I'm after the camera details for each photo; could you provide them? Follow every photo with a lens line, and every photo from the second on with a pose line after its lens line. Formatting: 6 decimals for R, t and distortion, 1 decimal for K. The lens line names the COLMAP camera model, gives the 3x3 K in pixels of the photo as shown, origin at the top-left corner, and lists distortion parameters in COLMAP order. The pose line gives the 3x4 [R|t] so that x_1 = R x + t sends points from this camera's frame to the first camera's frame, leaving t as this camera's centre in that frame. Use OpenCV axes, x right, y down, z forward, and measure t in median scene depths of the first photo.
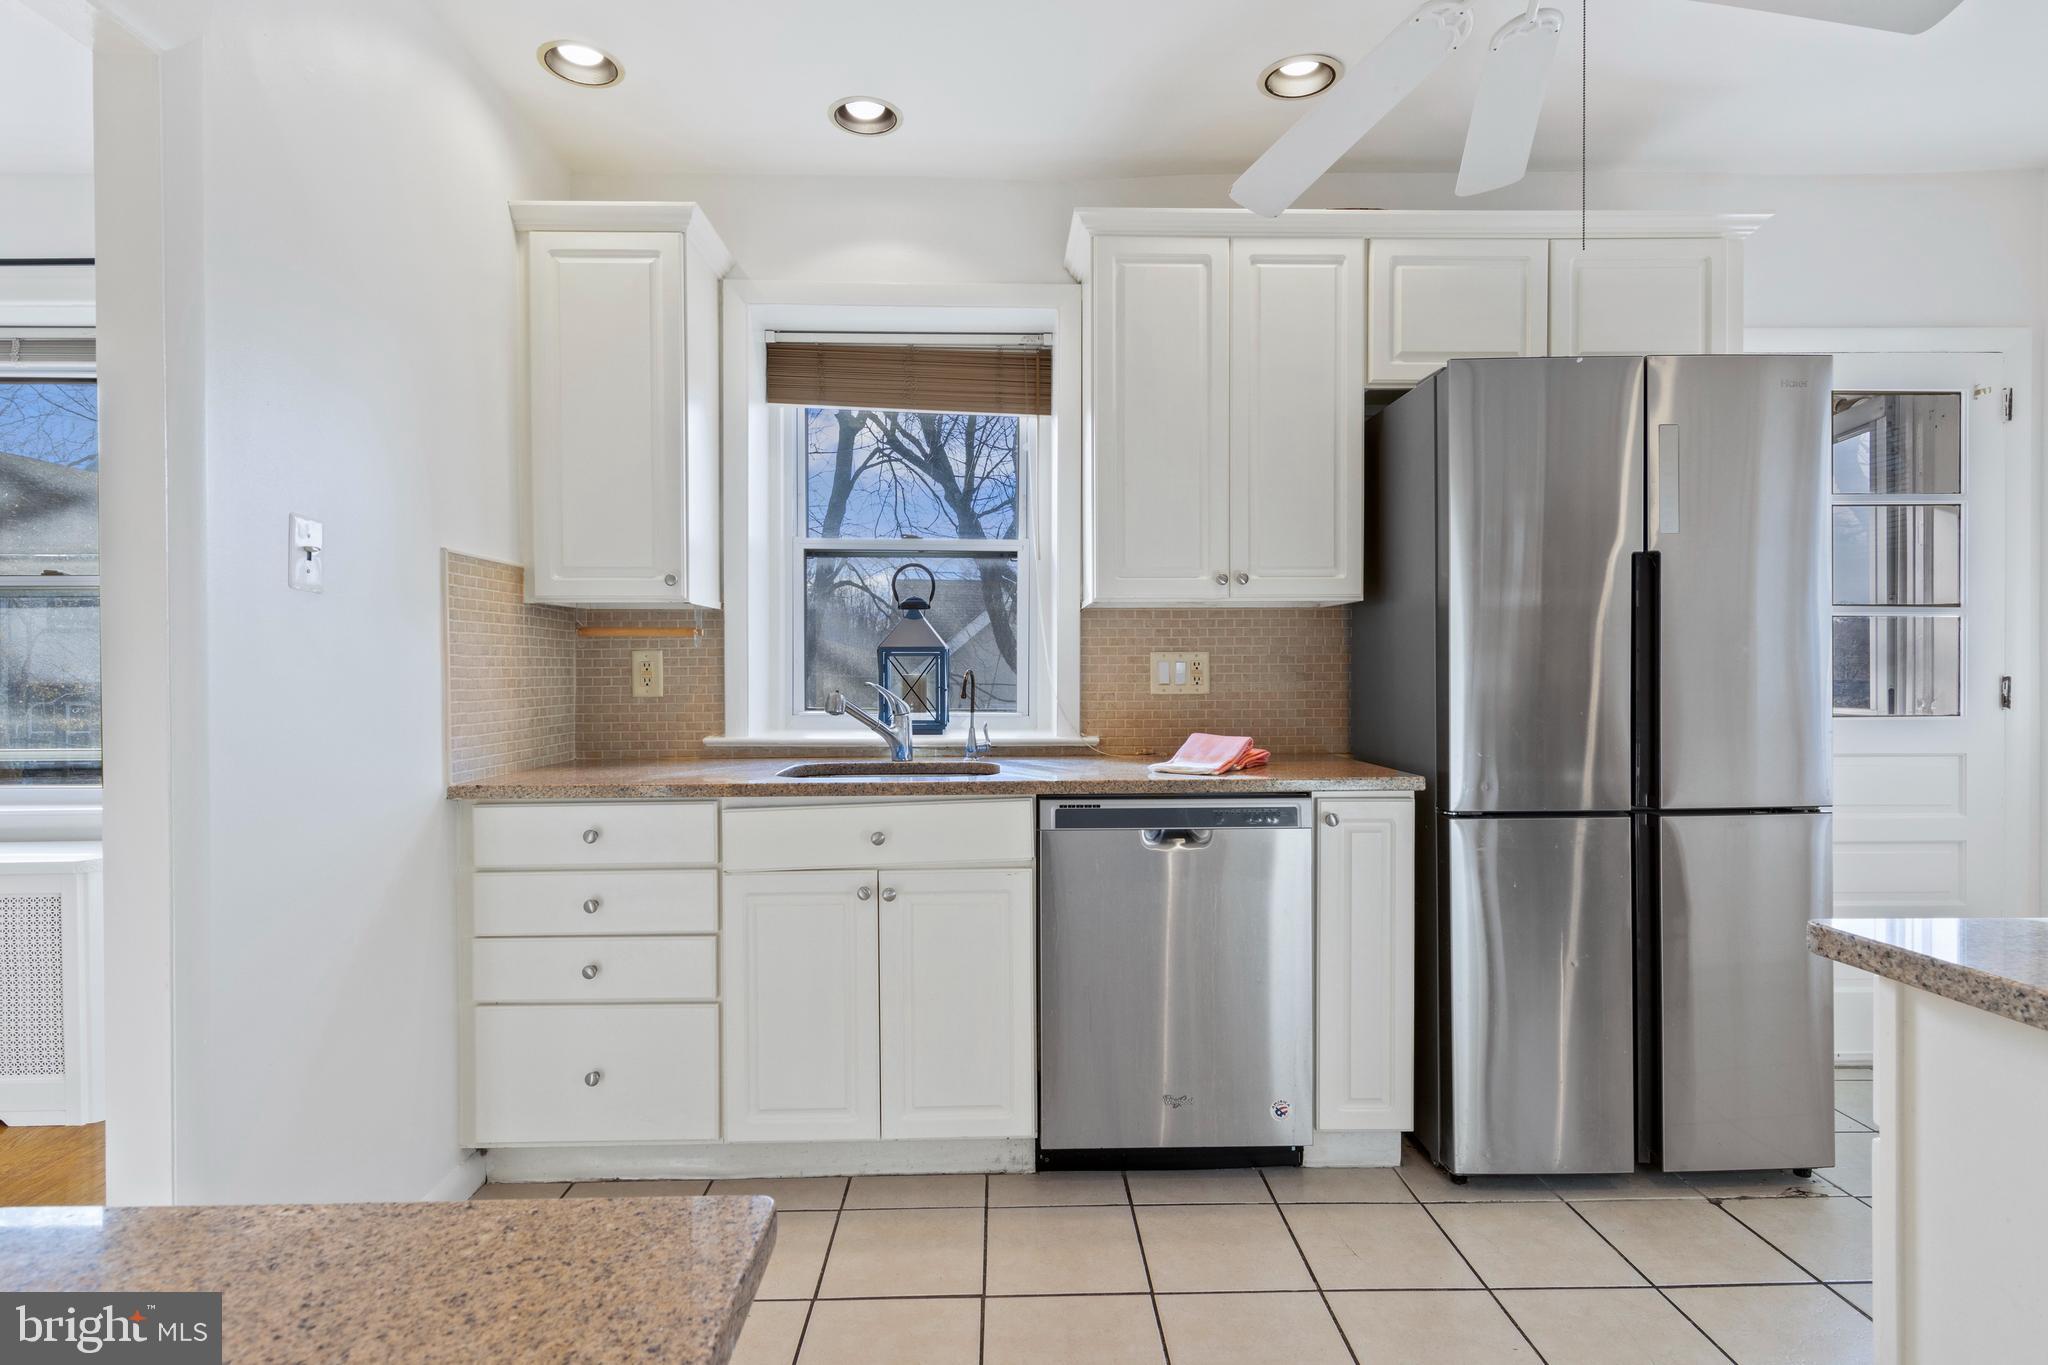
lens RADIAL K [[1042.7, 0, 1012.0], [0, 1042.7, 681.4], [0, 0, 1]] dist [0.003058, -0.000250]
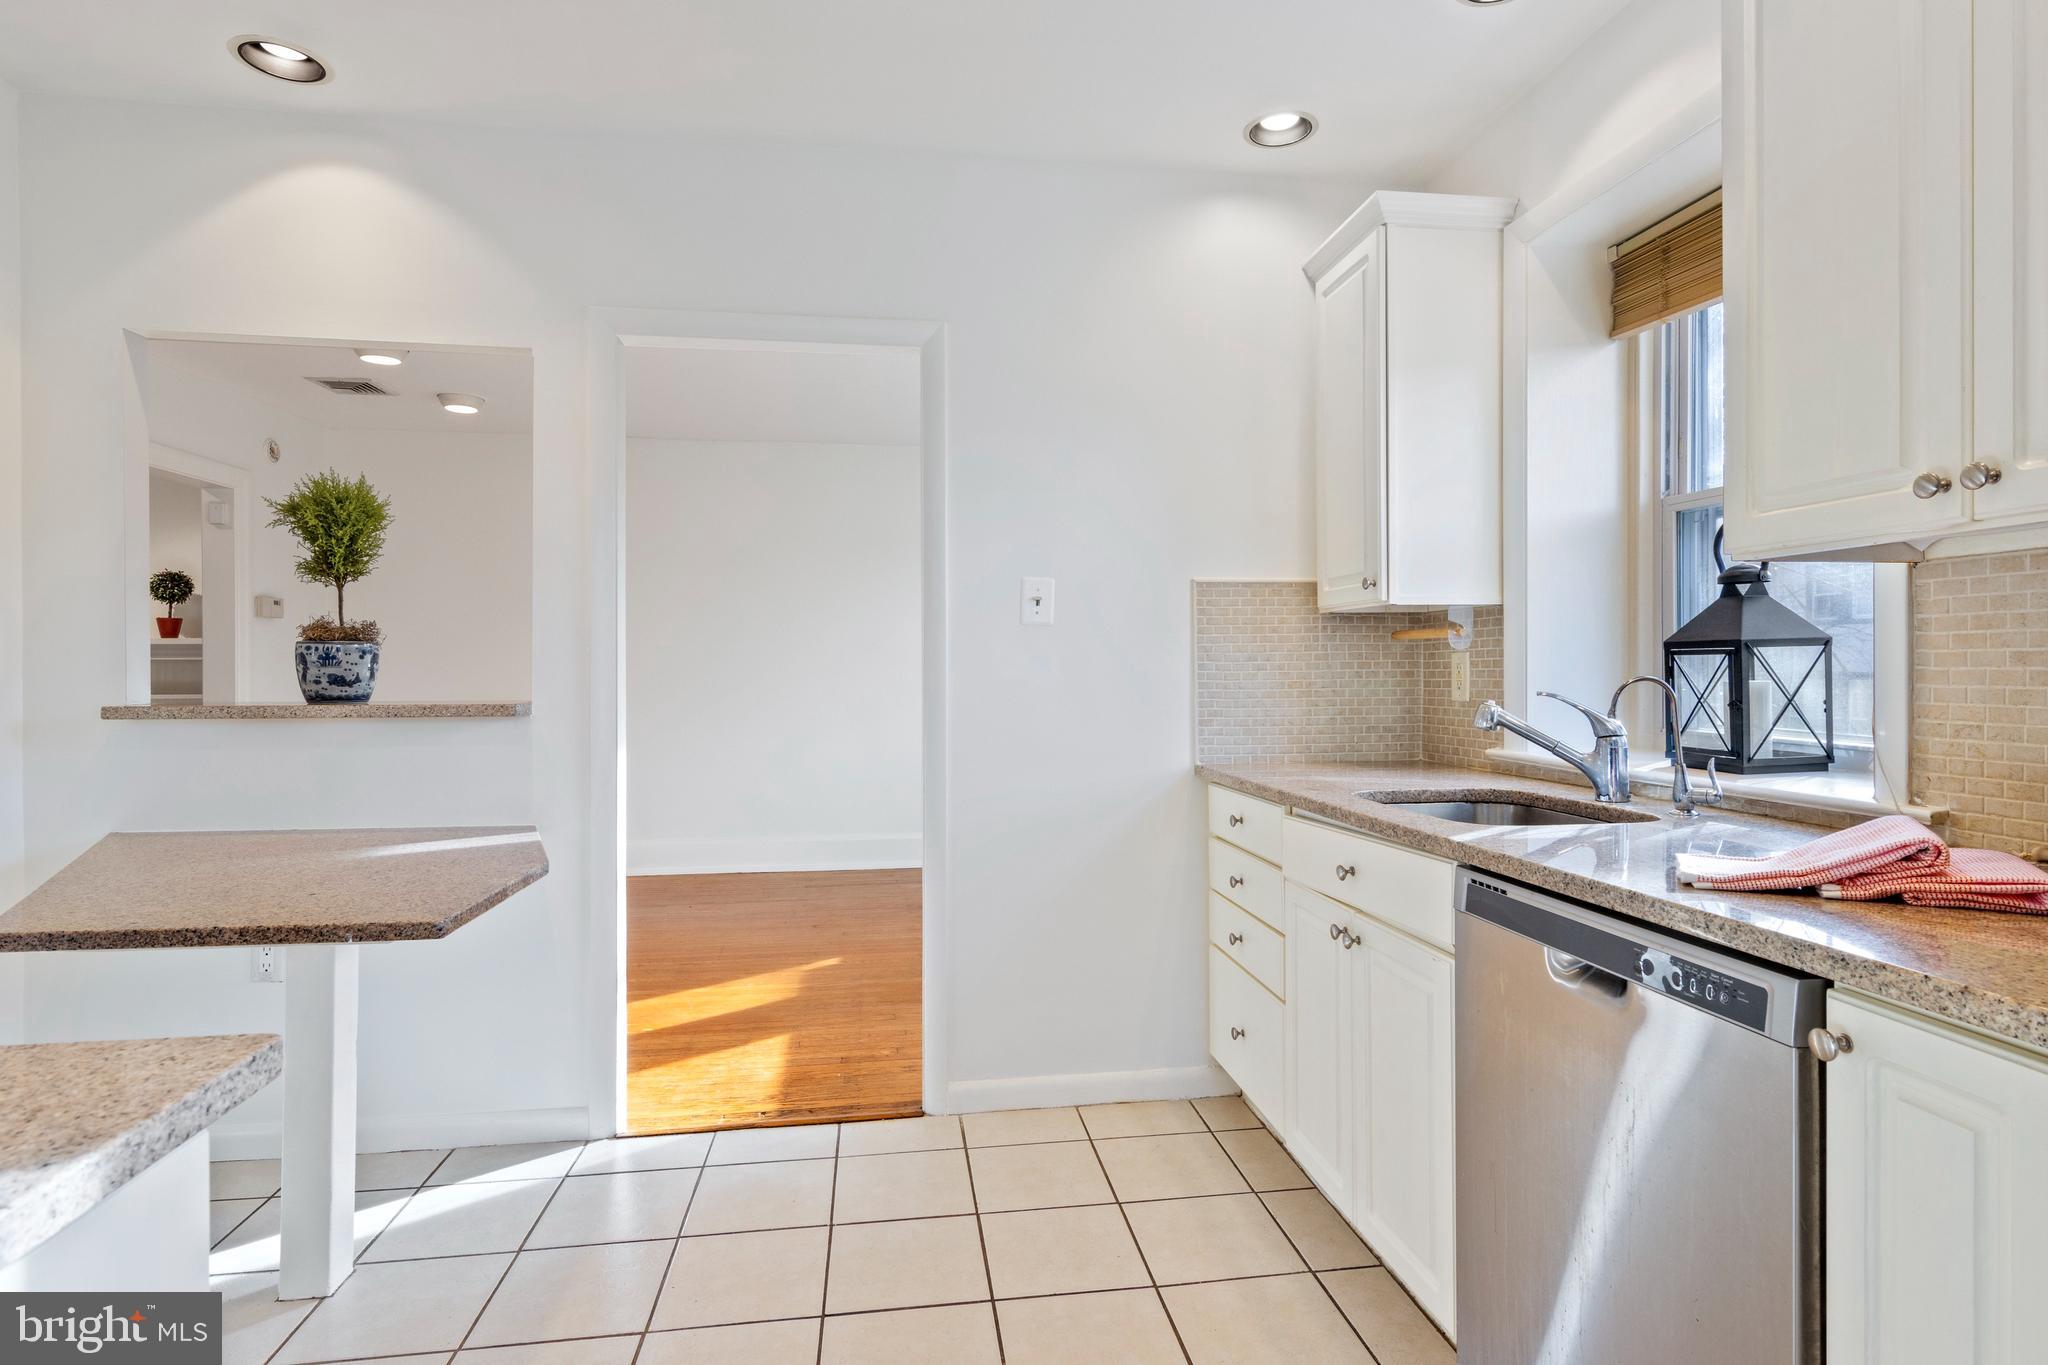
lens RADIAL K [[1035.4, 0, 1017.5], [0, 1035.4, 673.5], [0, 0, 1]] dist [0.005170, 0.000513]
pose [[0.127829, 0.007443, -0.991768, 0.547451], [-0.001649, 0.999972, 0.007292, -0.016868], [0.991795, 0.000703, 0.127838, 0.492051]]
